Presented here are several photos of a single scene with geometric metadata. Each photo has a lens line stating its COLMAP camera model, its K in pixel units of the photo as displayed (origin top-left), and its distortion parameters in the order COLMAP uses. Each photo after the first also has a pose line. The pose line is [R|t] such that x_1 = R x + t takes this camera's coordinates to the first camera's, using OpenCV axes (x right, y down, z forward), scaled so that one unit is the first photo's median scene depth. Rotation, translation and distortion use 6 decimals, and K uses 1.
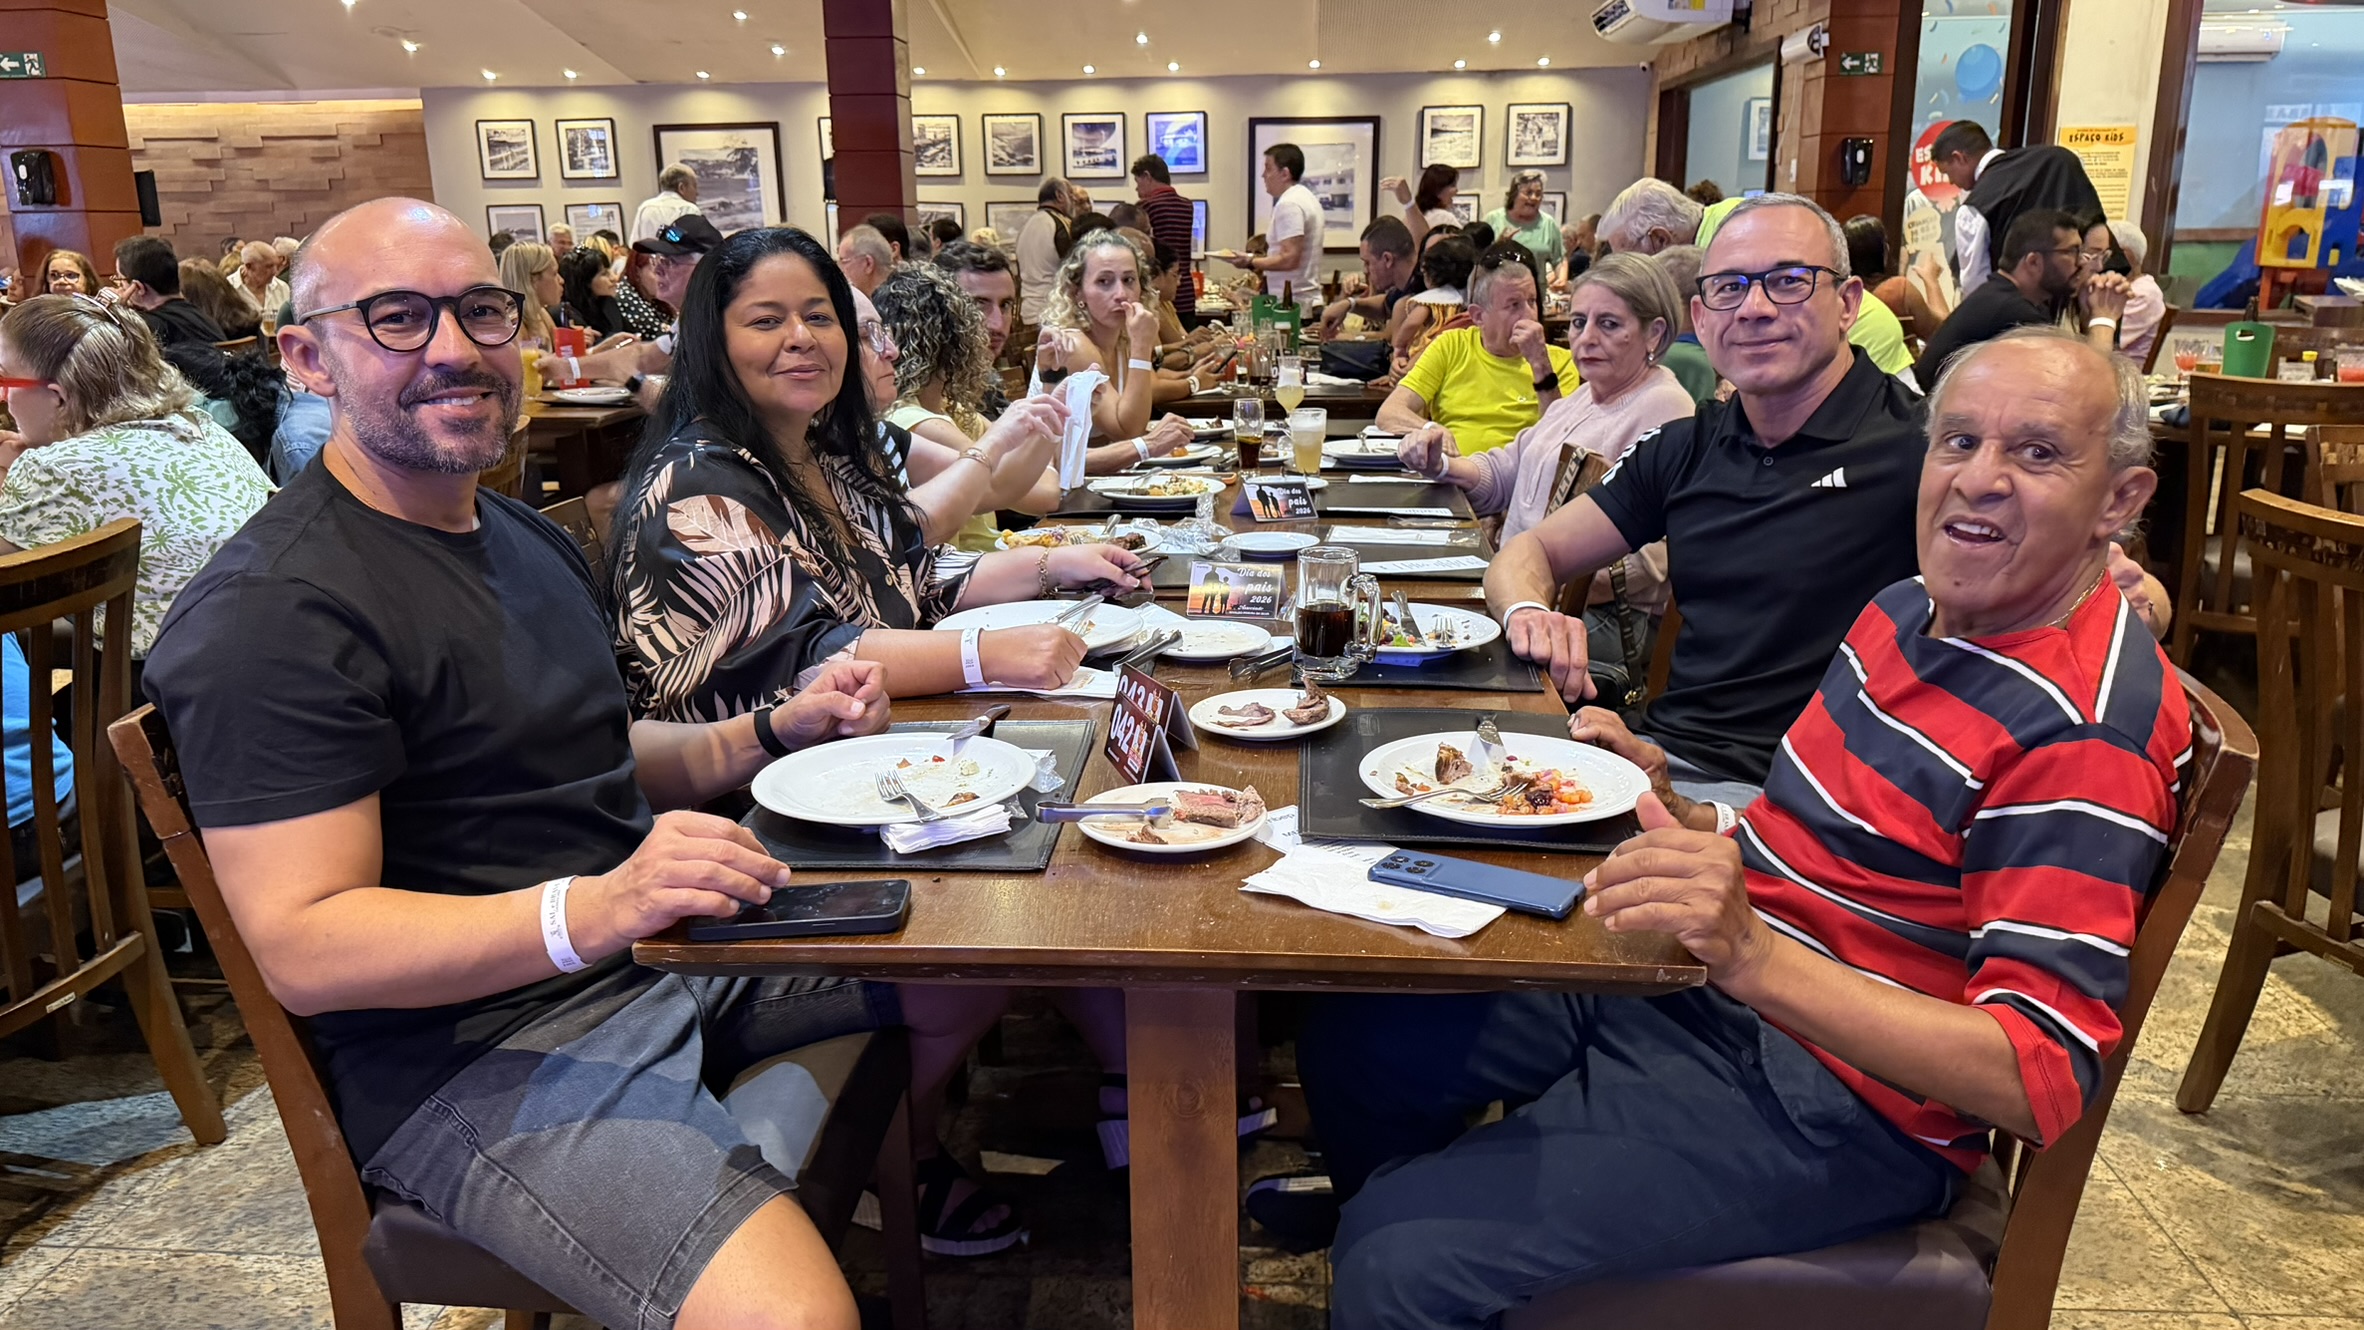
lens RADIAL K [[1675.0, 0, 1182.0], [0, 1675.0, 665.0], [0, 0, 1]] dist [0.085401, -0.147446]
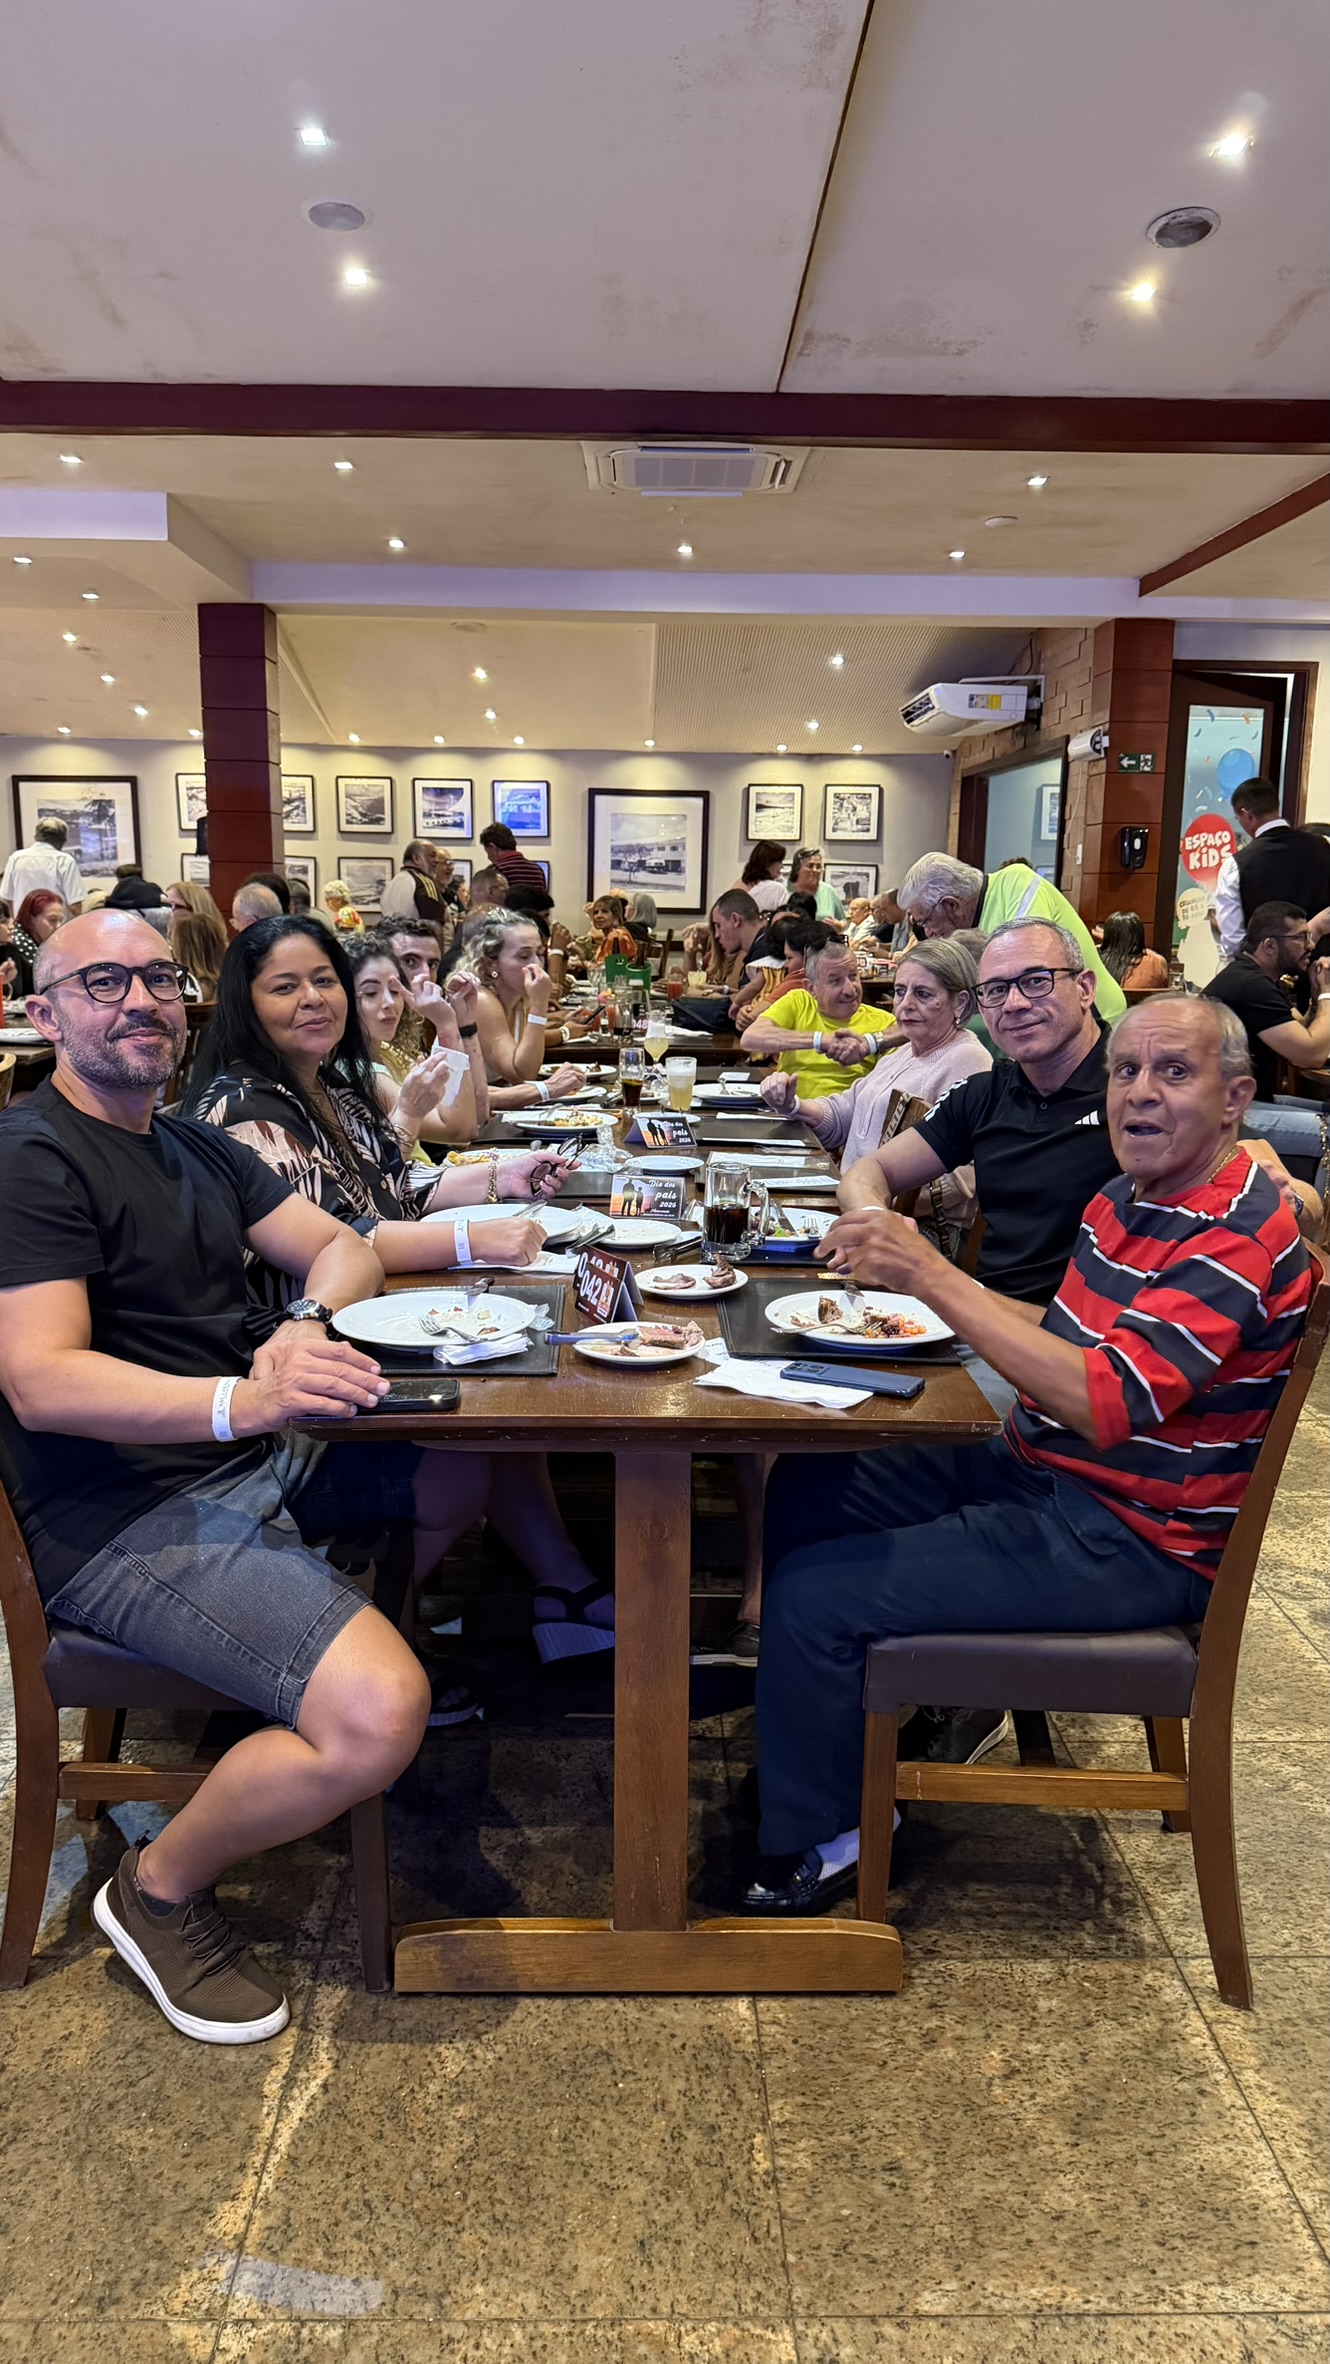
lens RADIAL K [[1602.6, 0, 682.7], [0, 1602.6, 1168.2], [0, 0, 1]] dist [0.075632, -0.104586]
pose [[0.994908, 0.008928, 0.100392, -0.057007], [-0.000769, 0.996712, -0.081018, 0.028607], [-0.100786, 0.080528, 0.991644, -0.195571]]
